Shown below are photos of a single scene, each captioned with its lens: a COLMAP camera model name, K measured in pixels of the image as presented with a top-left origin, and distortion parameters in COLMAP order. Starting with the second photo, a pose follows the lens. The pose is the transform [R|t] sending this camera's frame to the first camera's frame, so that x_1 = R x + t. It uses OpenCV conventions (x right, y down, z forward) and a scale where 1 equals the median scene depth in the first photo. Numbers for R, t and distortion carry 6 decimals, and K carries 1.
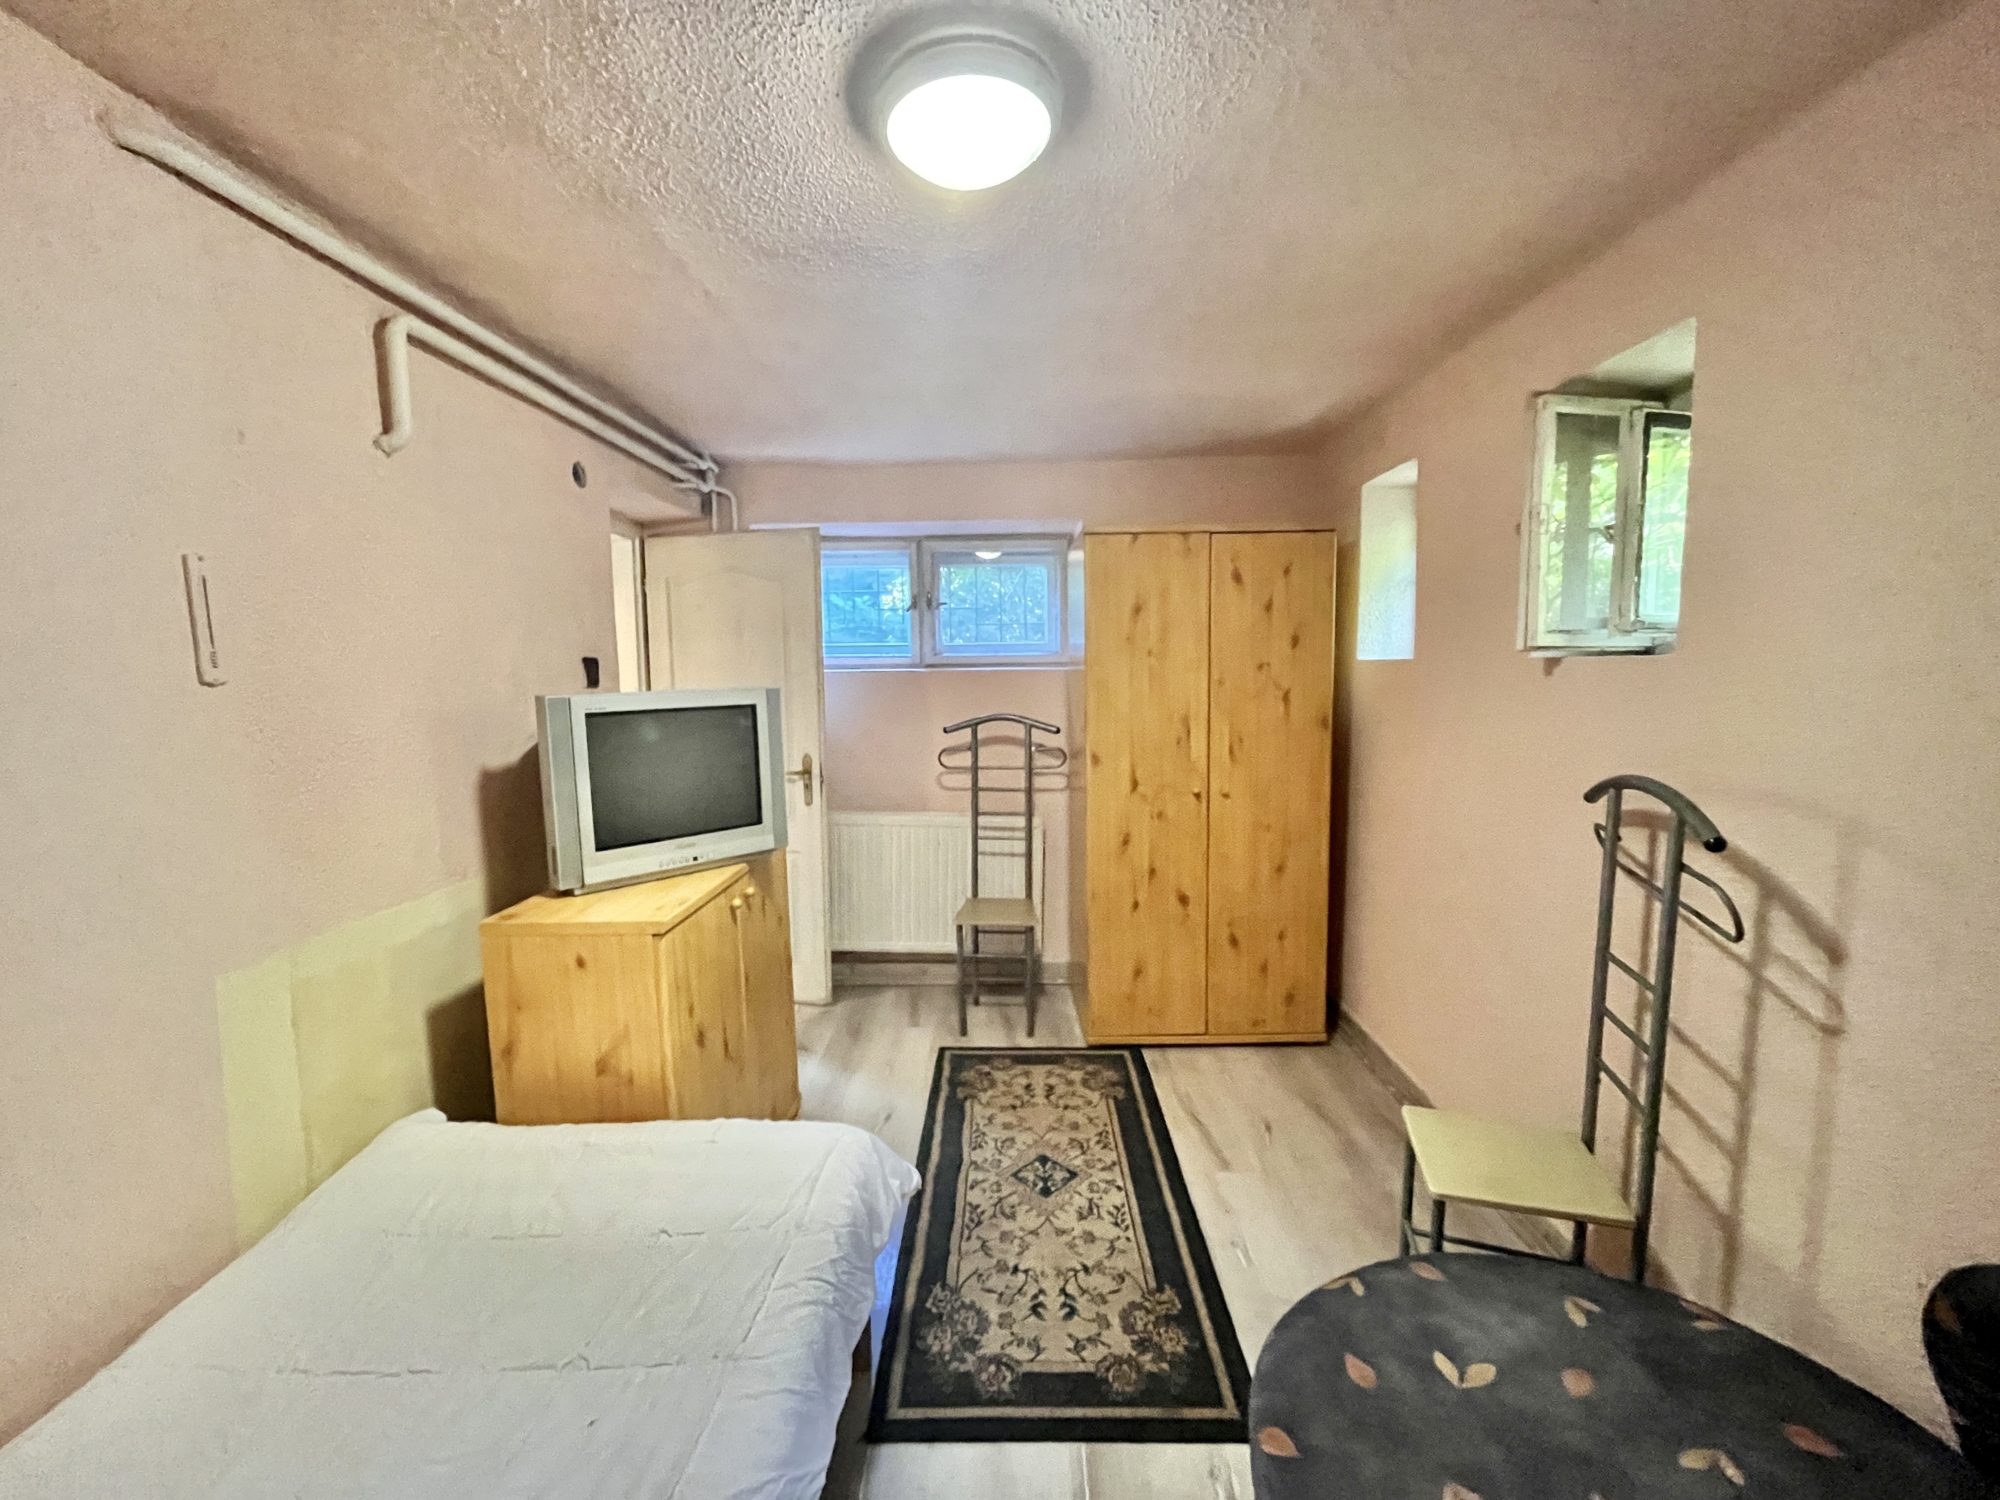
lens RADIAL K [[810.9, 0, 993.1], [0, 810.9, 751.4], [0, 0, 1]] dist [-0.002937, 0.000269]
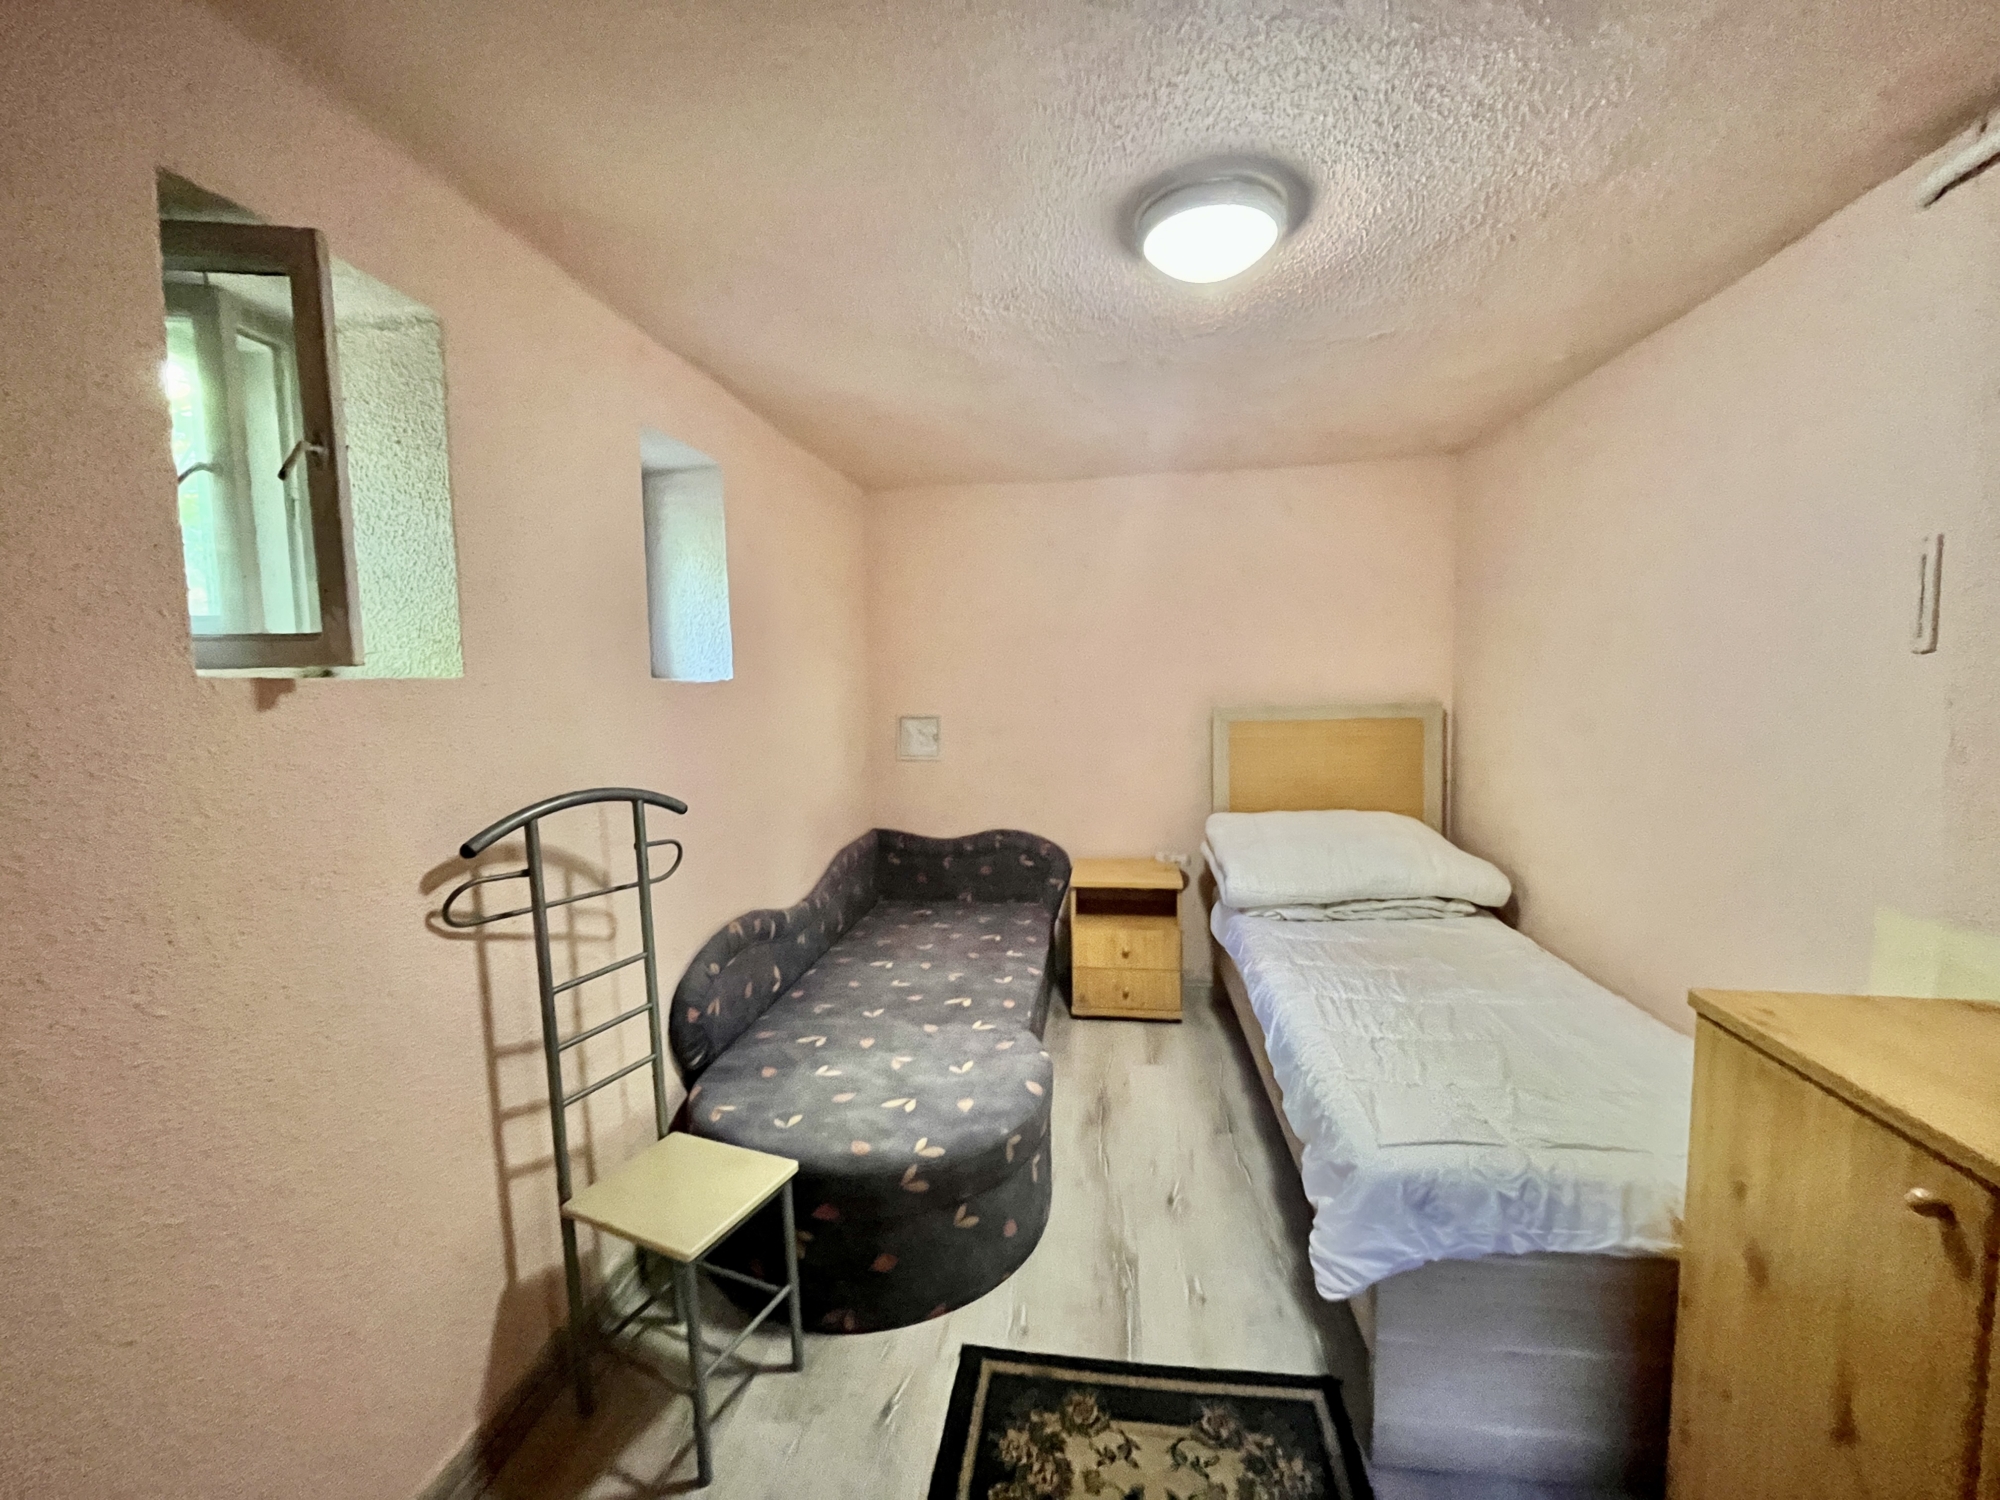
lens RADIAL K [[810.9, 0, 993.1], [0, 810.9, 751.4], [0, 0, 1]] dist [-0.002937, 0.000269]
pose [[-0.991025, 0.025795, 0.131164, 0.114627], [0.050793, 0.980276, 0.190993, -0.171012], [-0.123650, 0.195941, -0.972789, 1.723772]]
